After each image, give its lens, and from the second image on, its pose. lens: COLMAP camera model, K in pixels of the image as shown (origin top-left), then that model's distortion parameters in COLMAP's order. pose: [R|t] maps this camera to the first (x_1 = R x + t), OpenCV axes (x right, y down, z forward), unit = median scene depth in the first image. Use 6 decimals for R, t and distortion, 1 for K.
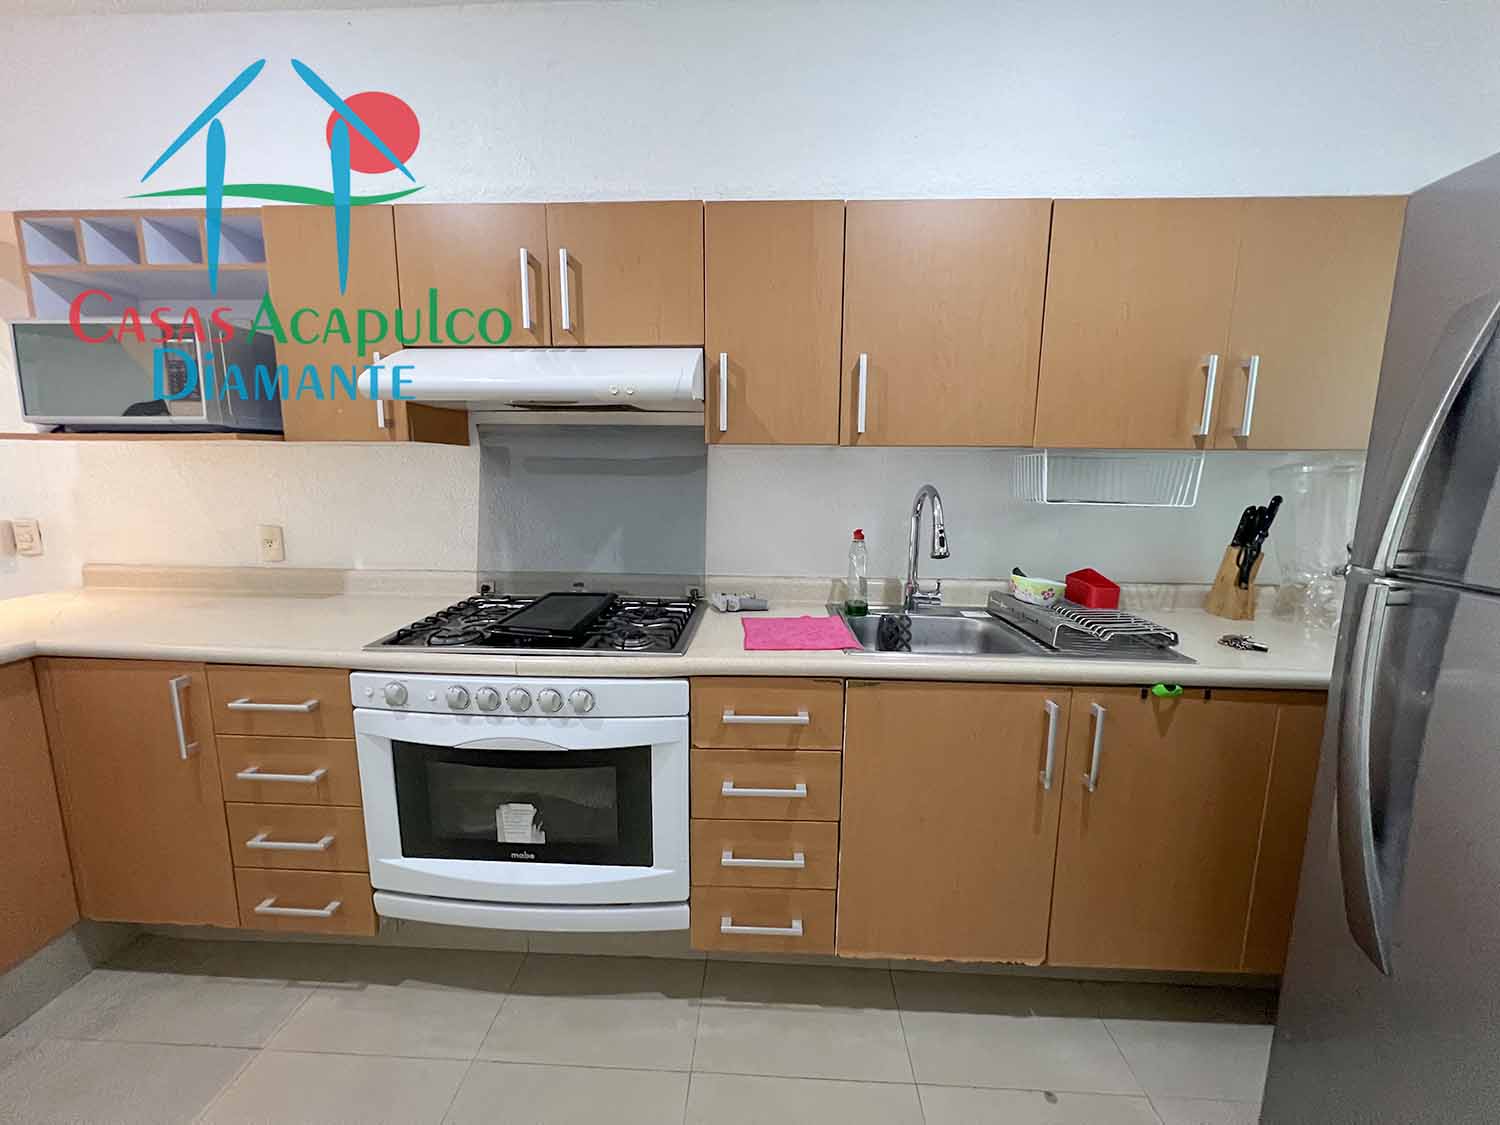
lens RADIAL K [[599.7, 0, 752.2], [0, 599.7, 561.9], [0, 0, 1]] dist [-0.004063, 0.000895]
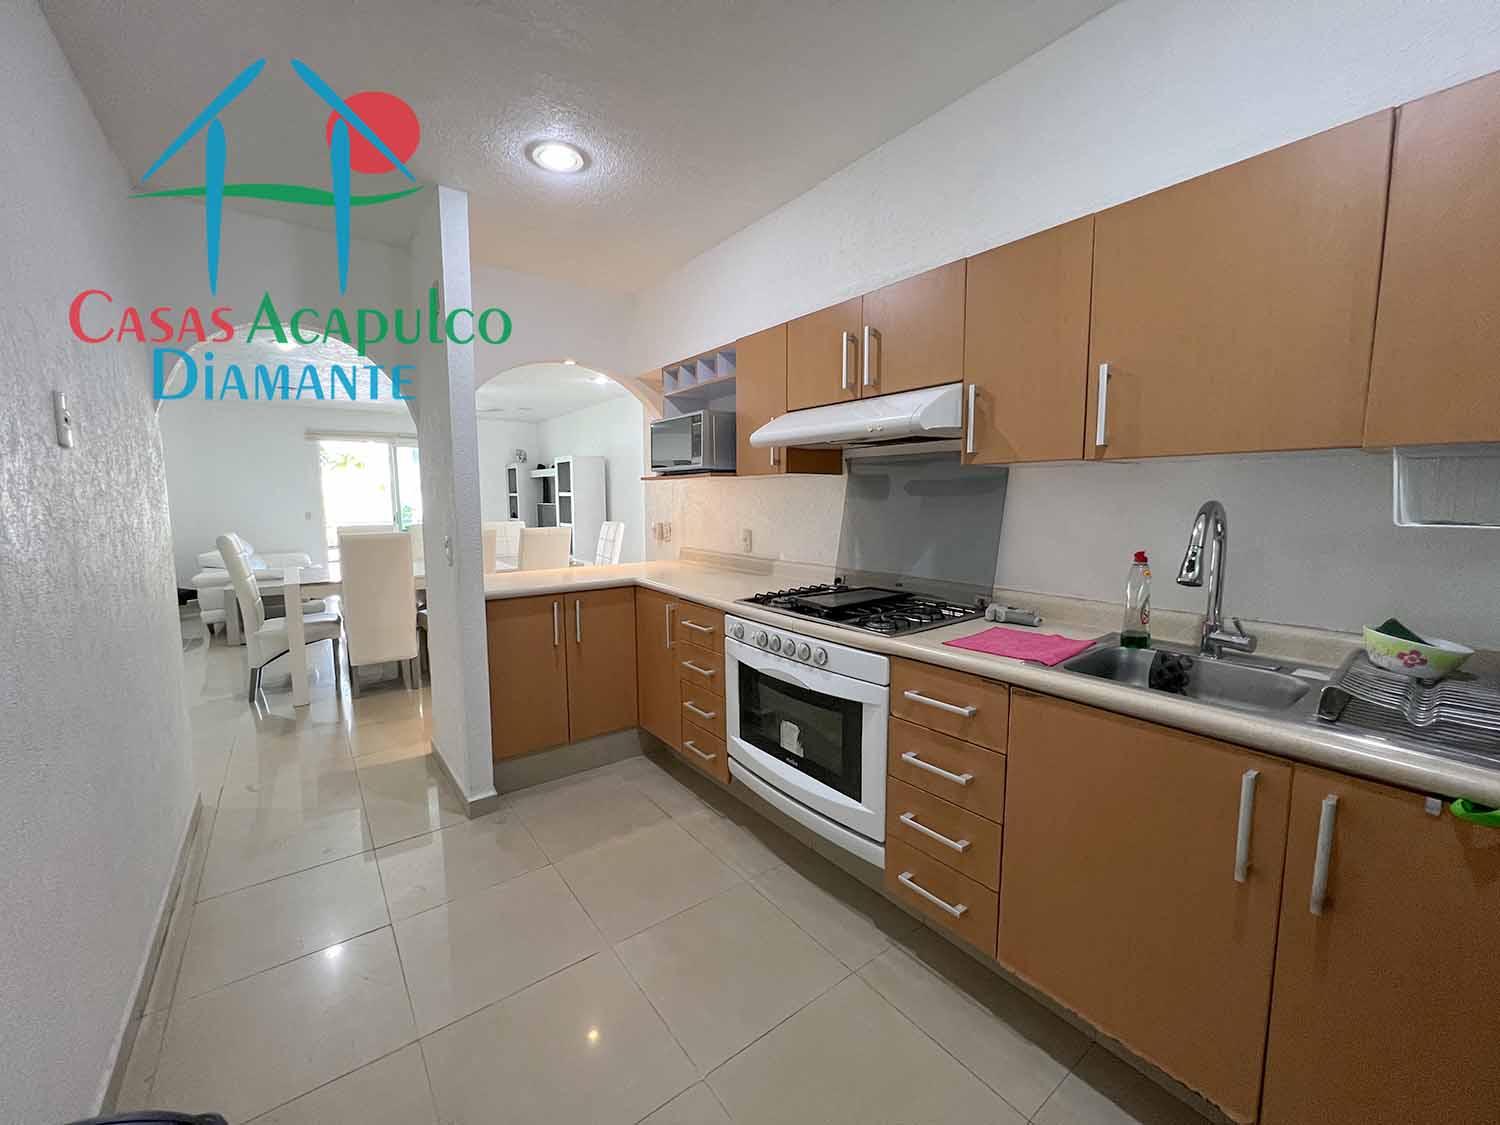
lens RADIAL K [[599.7, 0, 722.4], [0, 599.7, 560.4], [0, 0, 1]] dist [-0.004063, 0.000895]
pose [[0.615737, 0.073368, -0.784529, 0.574796], [-0.108695, 0.994046, 0.007652, 0.023999], [0.780419, 0.080563, 0.620045, -0.043660]]
